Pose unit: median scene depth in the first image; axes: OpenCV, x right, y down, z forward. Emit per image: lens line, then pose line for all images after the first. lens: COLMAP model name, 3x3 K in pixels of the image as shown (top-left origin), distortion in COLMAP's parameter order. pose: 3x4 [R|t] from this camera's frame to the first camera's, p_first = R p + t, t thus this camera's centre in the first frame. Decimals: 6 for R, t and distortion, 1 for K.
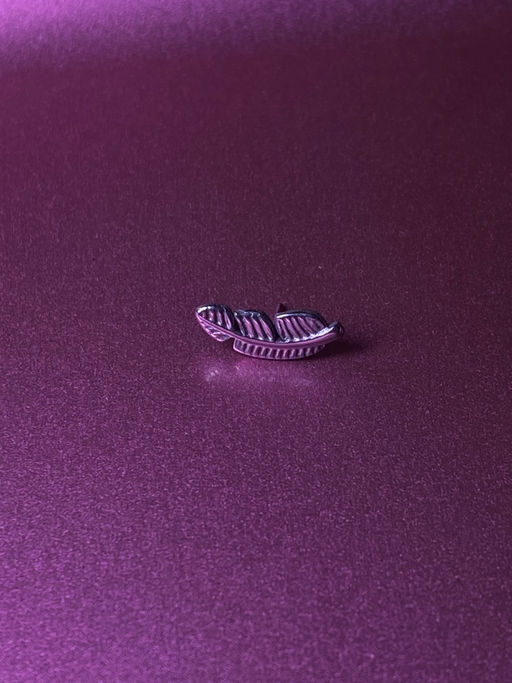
lens RADIAL K [[1704.4, 0, 256.0], [0, 1704.4, 341.5], [0, 0, 1]] dist [0.144097, -0.260809]
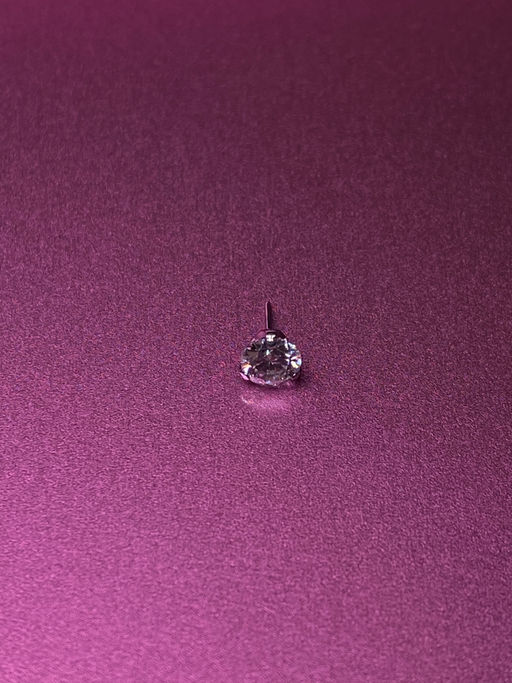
lens RADIAL K [[1539.3, 0, 256.0], [0, 1539.3, 341.5], [0, 0, 1]] dist [0.150050, 0.044193]
pose [[0.996665, 0.080865, 0.010975, -0.016833], [-0.081464, 0.993831, 0.075250, -0.016072], [-0.004822, -0.075893, 0.997104, 0.142216]]
